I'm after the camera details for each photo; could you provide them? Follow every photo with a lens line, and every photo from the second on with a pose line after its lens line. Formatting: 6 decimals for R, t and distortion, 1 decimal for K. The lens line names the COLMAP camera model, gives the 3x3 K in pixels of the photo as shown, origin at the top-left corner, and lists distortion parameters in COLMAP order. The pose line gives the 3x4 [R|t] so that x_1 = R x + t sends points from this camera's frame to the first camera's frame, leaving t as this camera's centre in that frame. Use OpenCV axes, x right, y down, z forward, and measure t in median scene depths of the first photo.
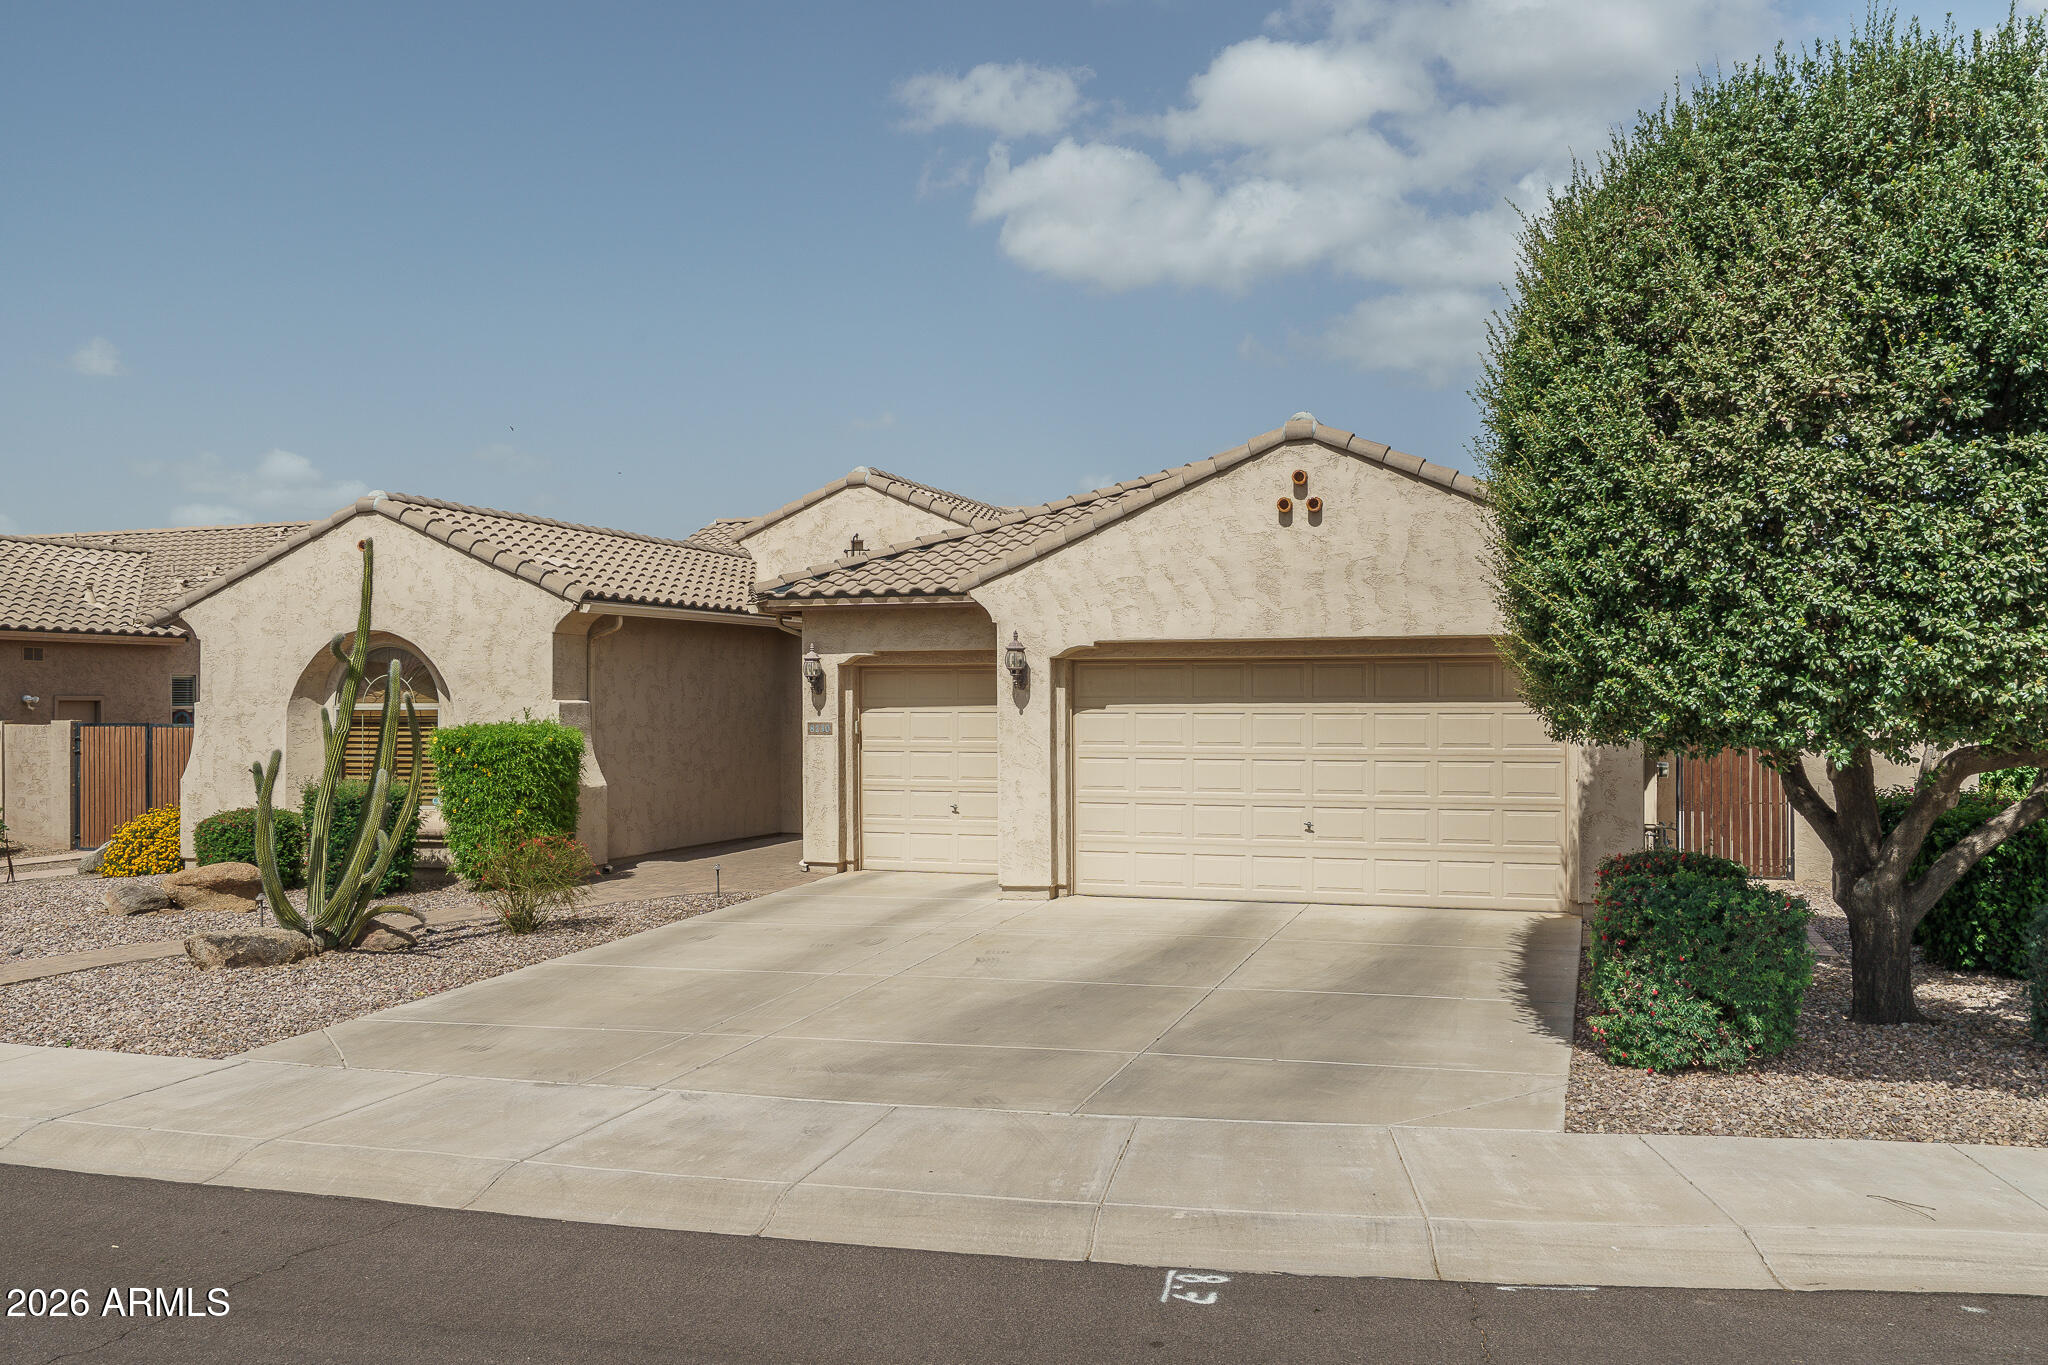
lens RADIAL K [[1797.2, 0, 1024.0], [0, 1797.2, 682.5], [0, 0, 1]] dist [0.001673, 0.002809]
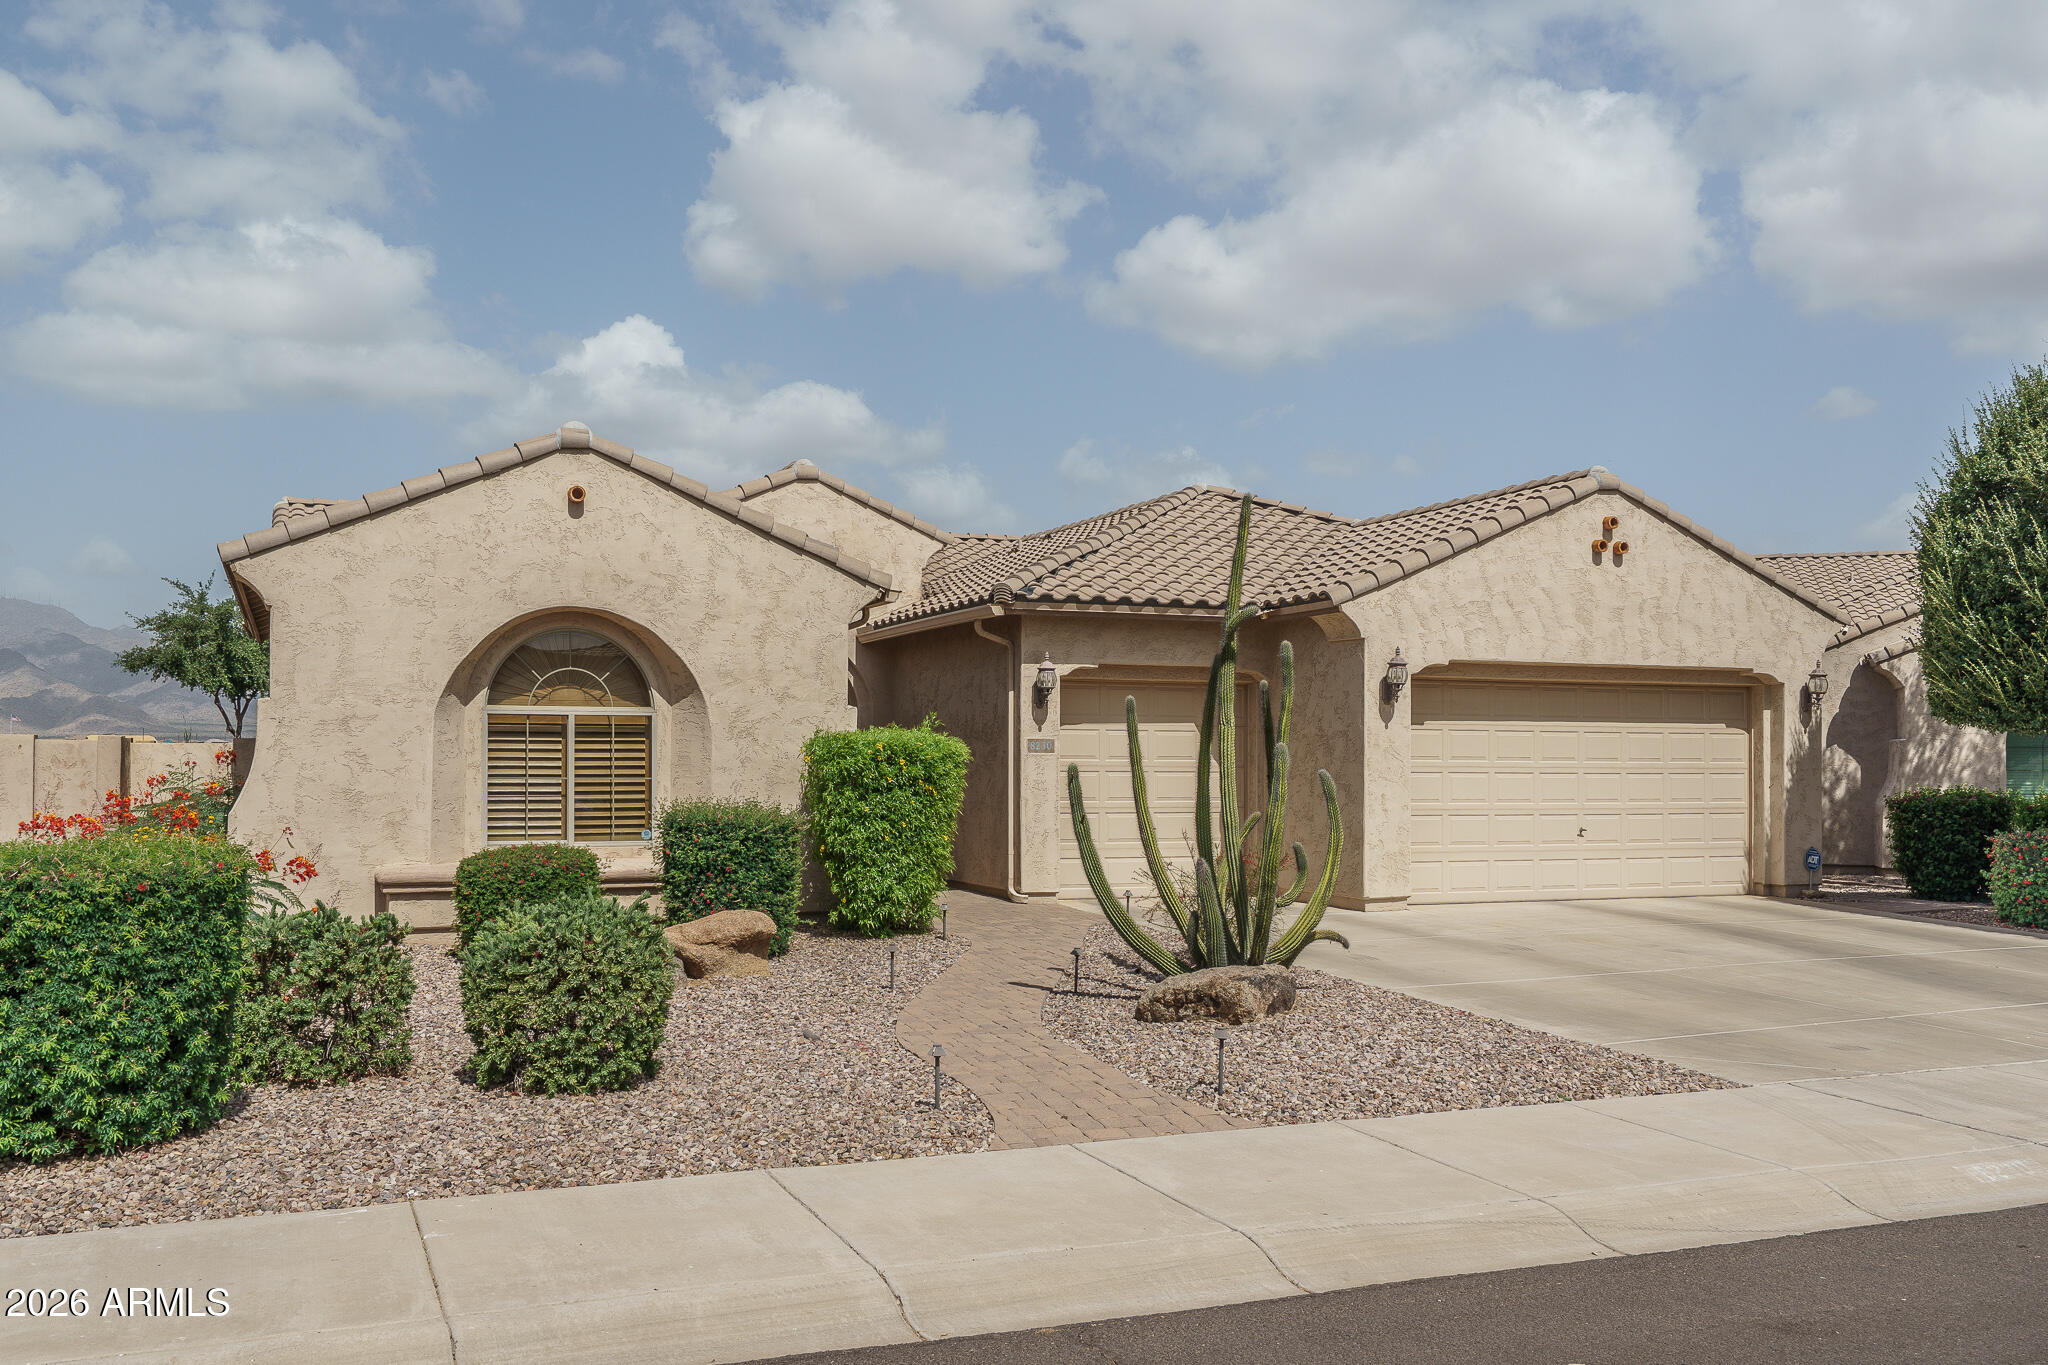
lens RADIAL K [[1757.6, 0, 1022.6], [0, 1757.6, 752.7], [0, 0, 1]] dist [-0.000844, 0.001546]
pose [[0.761620, 0.009272, 0.647958, -0.808371], [-0.012178, 0.999926, 0.000006, 0.033878], [-0.647910, -0.007896, 0.761676, 0.374715]]
